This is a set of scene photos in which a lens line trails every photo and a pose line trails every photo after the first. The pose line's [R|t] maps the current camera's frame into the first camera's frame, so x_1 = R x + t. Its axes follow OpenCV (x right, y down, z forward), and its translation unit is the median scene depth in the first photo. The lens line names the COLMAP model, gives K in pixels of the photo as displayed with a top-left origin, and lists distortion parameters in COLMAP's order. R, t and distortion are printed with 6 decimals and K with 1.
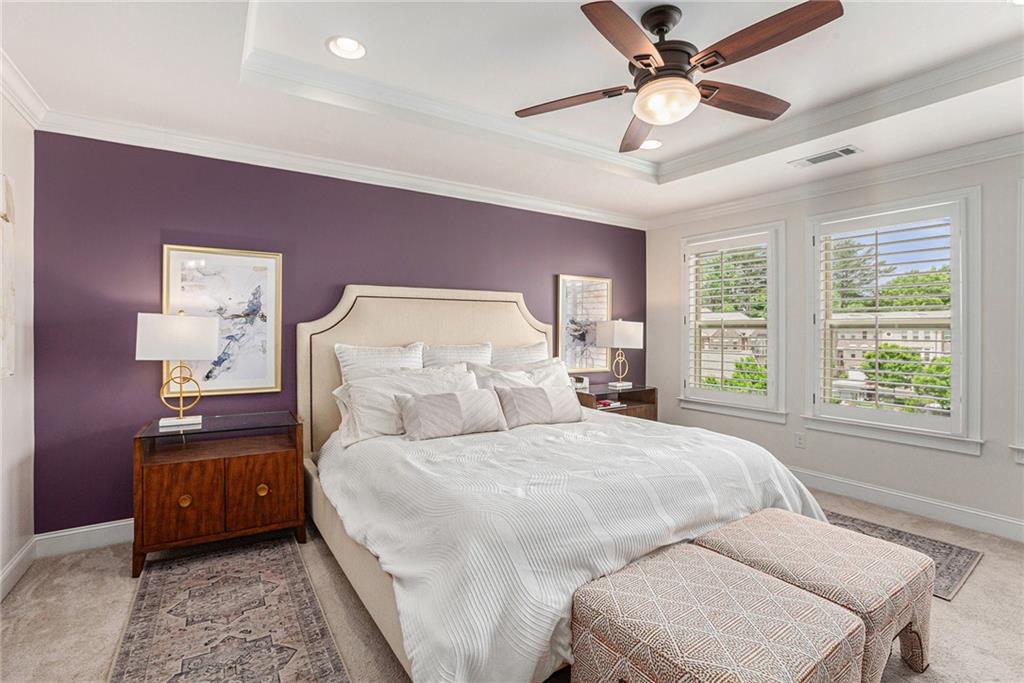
lens RADIAL K [[490.4, 0, 508.4], [0, 490.4, 324.3], [0, 0, 1]] dist [-0.000549, 0.001304]
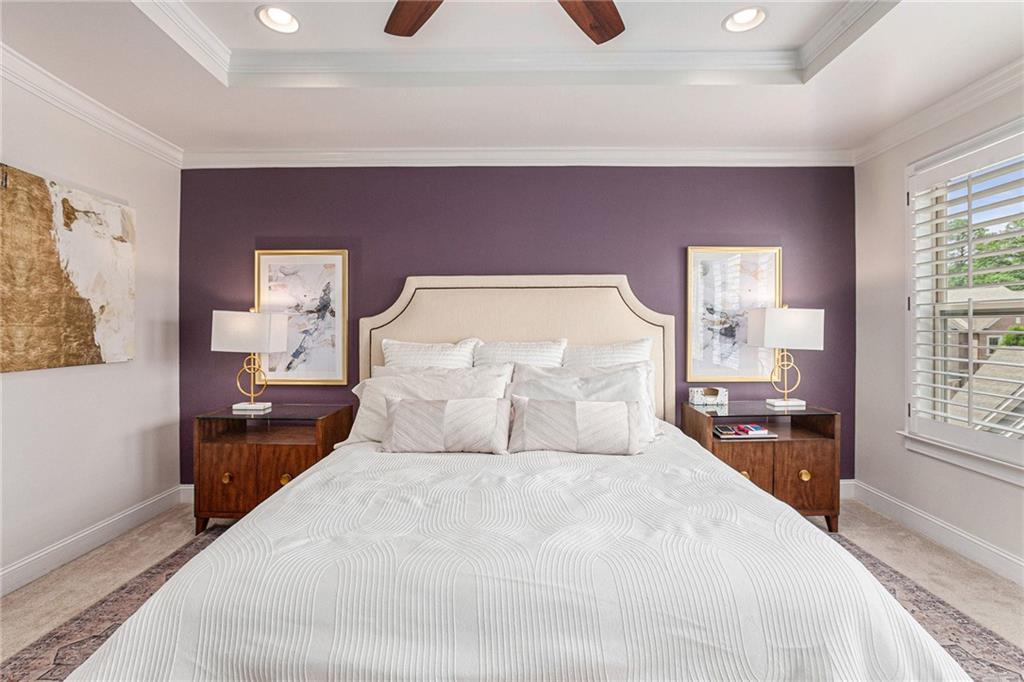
lens RADIAL K [[511.0, 0, 453.7], [0, 511.0, 325.6], [0, 0, 1]] dist [-0.006524, 0.000641]
pose [[0.837767, -0.000762, -0.546028, 0.320431], [0.013661, 0.999715, 0.019566, -0.004297], [0.545857, -0.023851, 0.837539, 0.239705]]
